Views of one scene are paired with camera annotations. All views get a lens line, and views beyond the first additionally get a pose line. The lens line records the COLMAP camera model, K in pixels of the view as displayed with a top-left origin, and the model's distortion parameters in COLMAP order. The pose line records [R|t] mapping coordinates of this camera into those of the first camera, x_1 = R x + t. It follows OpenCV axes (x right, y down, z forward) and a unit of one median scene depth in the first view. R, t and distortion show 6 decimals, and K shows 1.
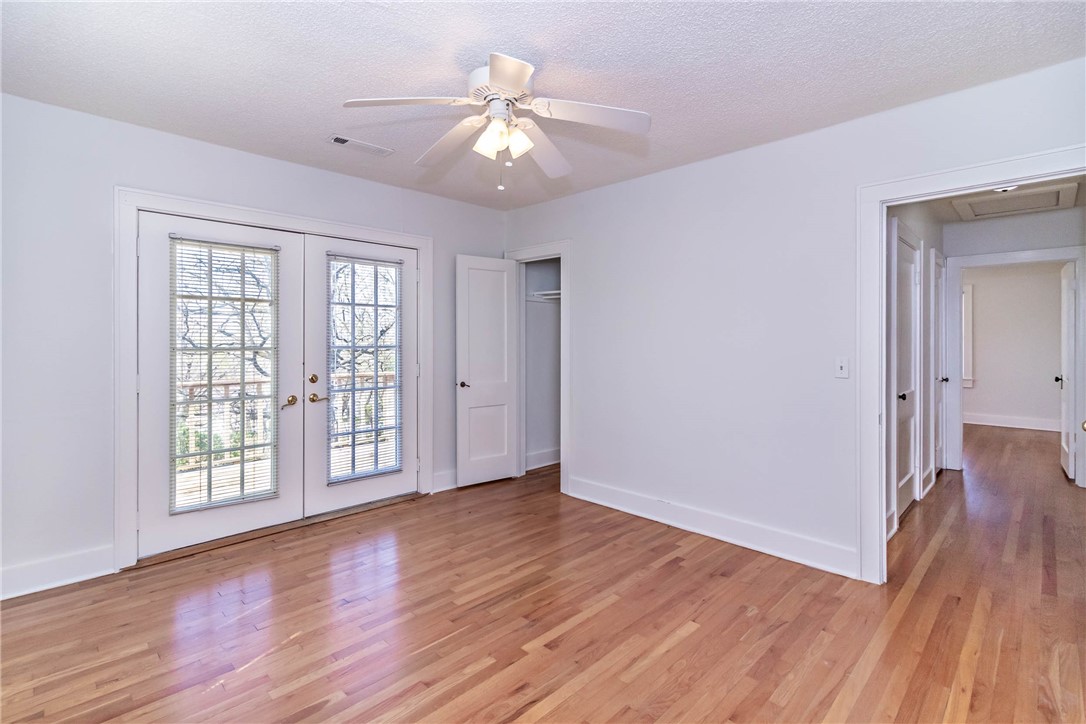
lens RADIAL K [[499.8, 0, 546.1], [0, 499.8, 340.1], [0, 0, 1]] dist [0.000324, 0.000389]
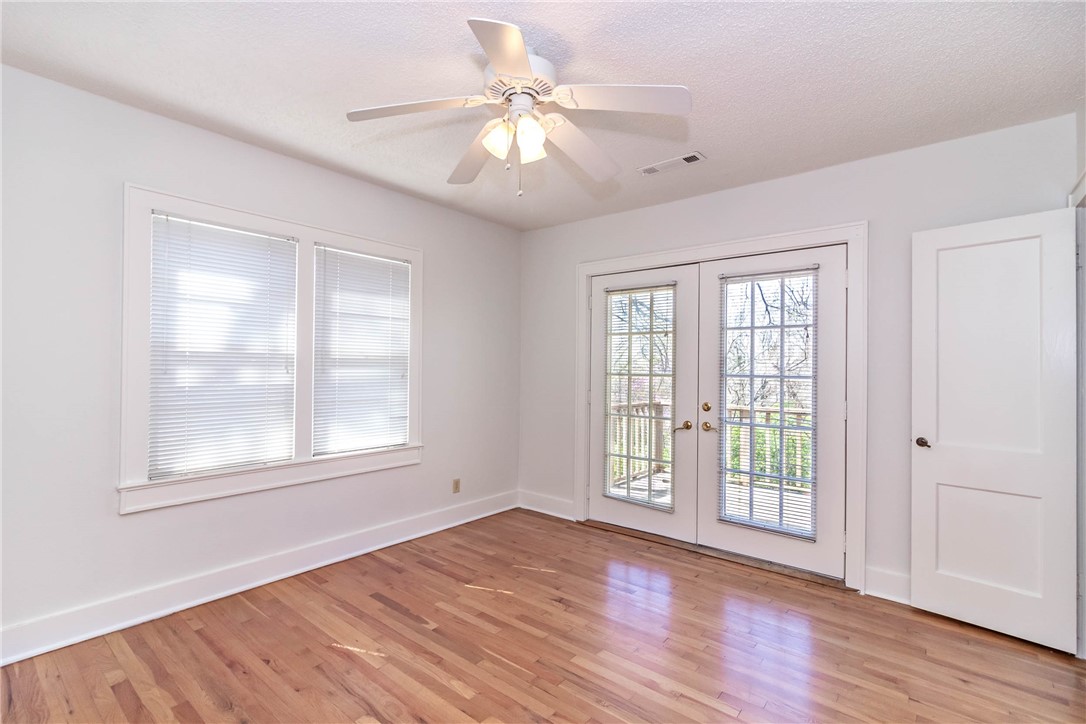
lens RADIAL K [[499.8, 0, 542.4], [0, 499.8, 362.7], [0, 0, 1]] dist [0.000324, 0.000389]
pose [[0.099767, -0.007644, -0.994981, 0.488544], [-0.012610, 0.999880, -0.008946, 0.002960], [0.994931, 0.013440, 0.099659, 0.582218]]
